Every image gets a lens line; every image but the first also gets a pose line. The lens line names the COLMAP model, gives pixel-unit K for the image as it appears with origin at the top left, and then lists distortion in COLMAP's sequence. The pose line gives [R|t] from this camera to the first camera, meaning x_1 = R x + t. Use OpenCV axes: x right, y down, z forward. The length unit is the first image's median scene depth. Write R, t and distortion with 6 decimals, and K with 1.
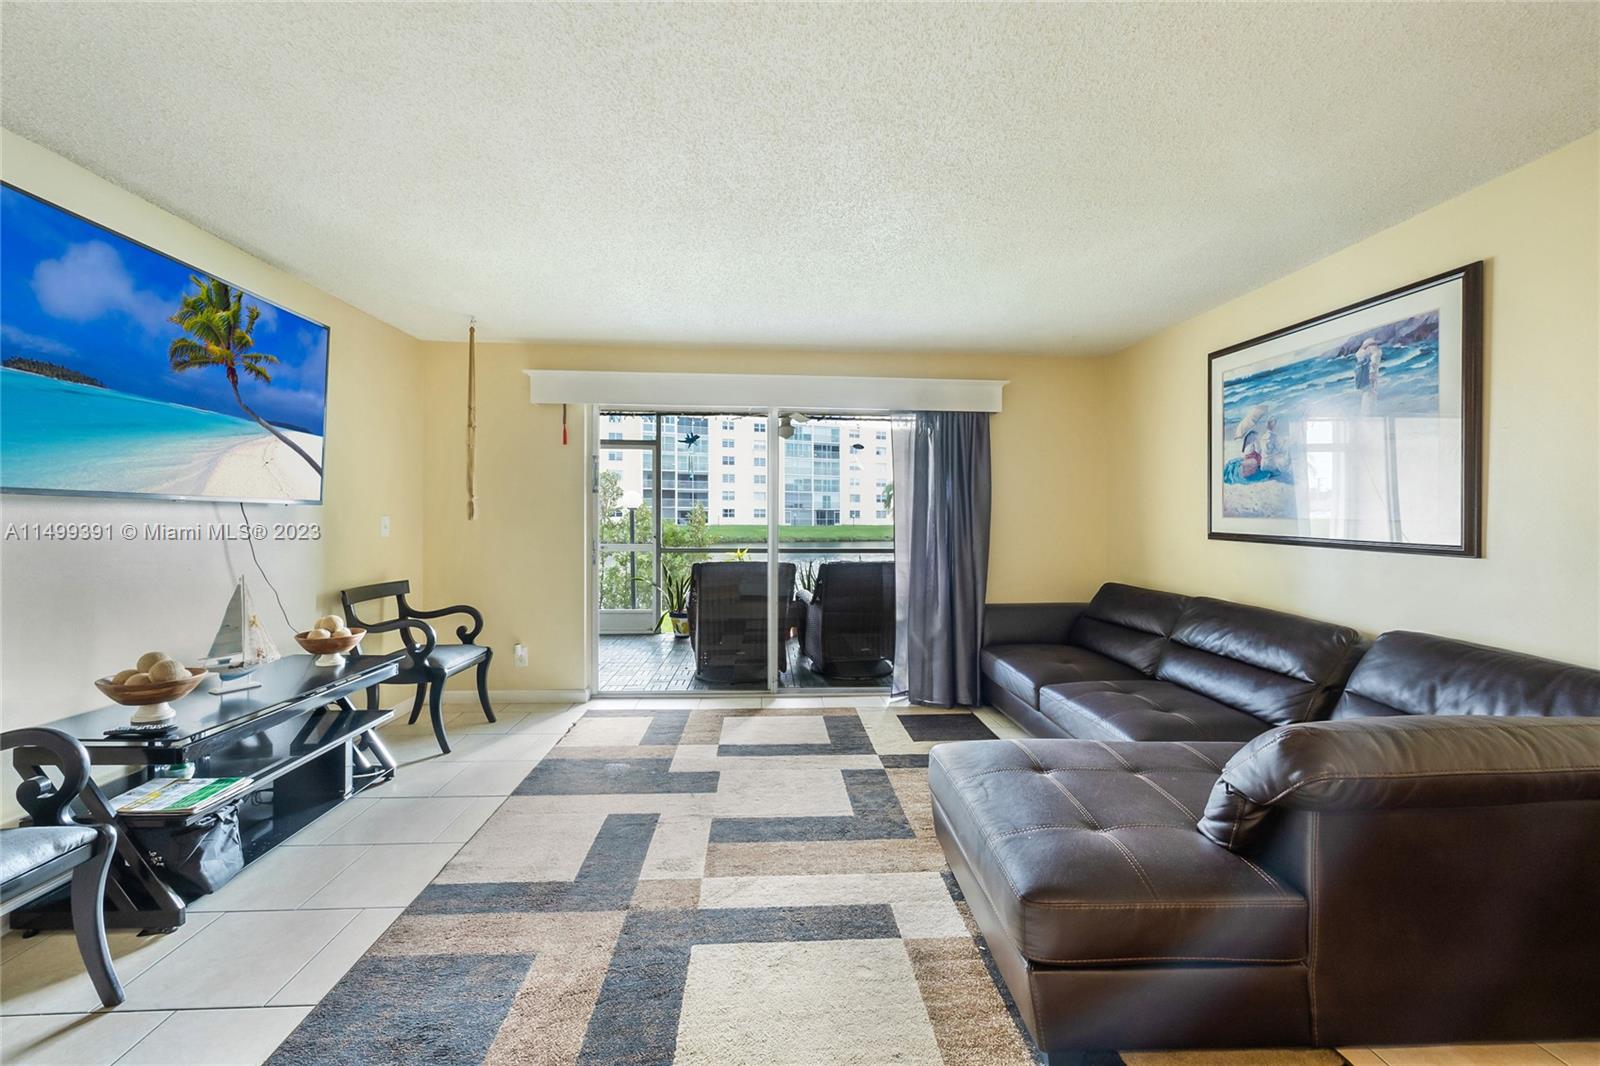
lens RADIAL K [[646.9, 0, 806.1], [0, 646.9, 515.9], [0, 0, 1]] dist [-0.004481, 0.000258]
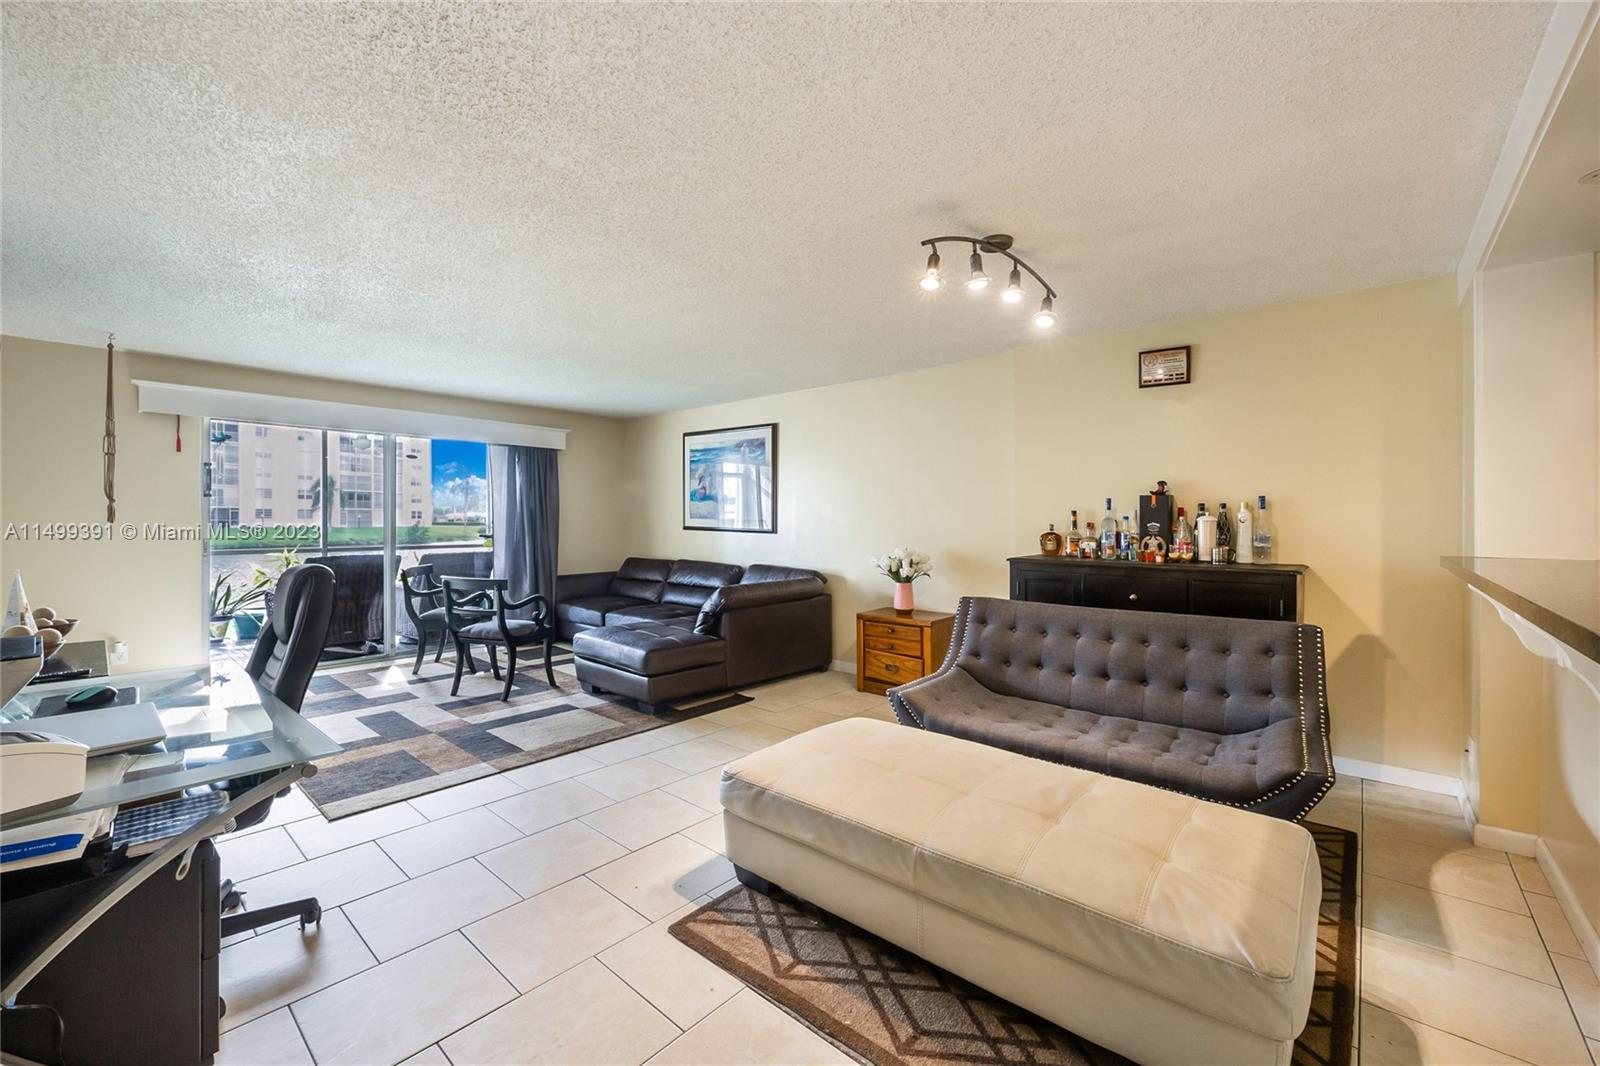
lens RADIAL K [[646.9, 0, 806.5], [0, 646.9, 527.3], [0, 0, 1]] dist [-0.004481, 0.000258]
pose [[0.703716, -0.013329, 0.710356, -0.509242], [0.000565, 0.999834, 0.018201, -0.006465], [-0.710481, -0.012407, 0.703607, -0.645016]]
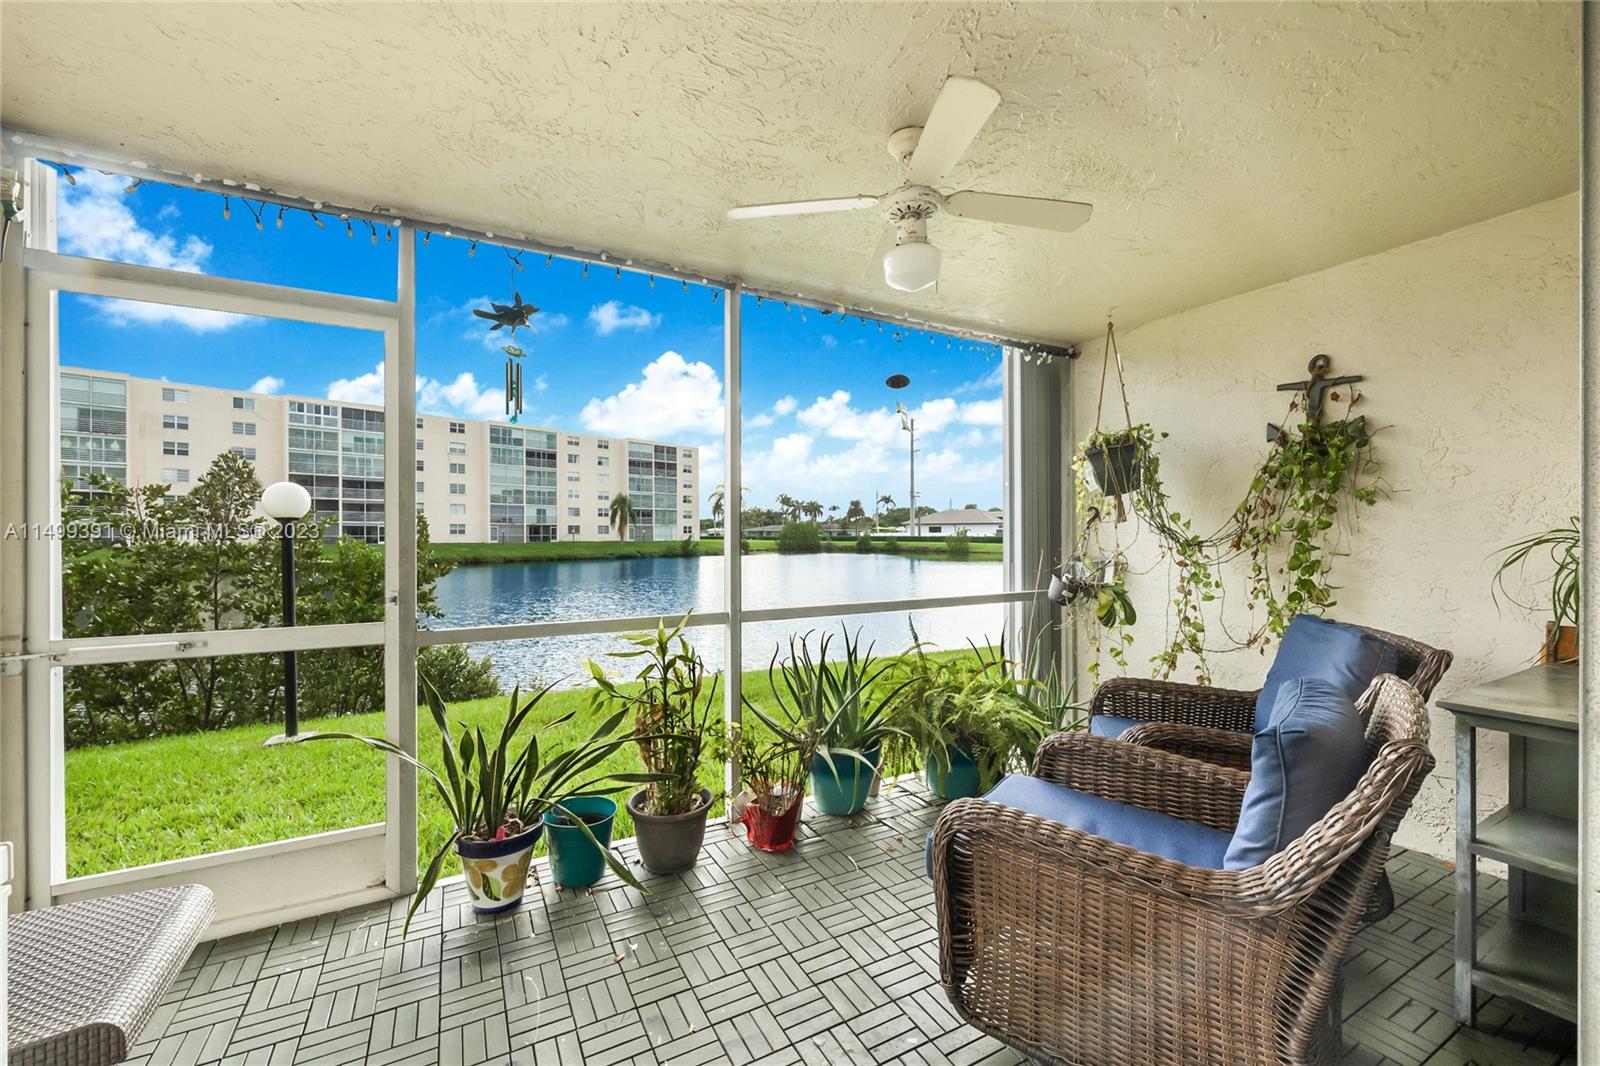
lens RADIAL K [[646.9, 0, 788.7], [0, 646.9, 534.3], [0, 0, 1]] dist [-0.004481, 0.000258]
pose [[0.915783, -0.006652, 0.401619, -0.379264], [0.004614, 0.999971, 0.006042, -0.001663], [-0.401648, -0.003680, 0.915787, 1.303525]]
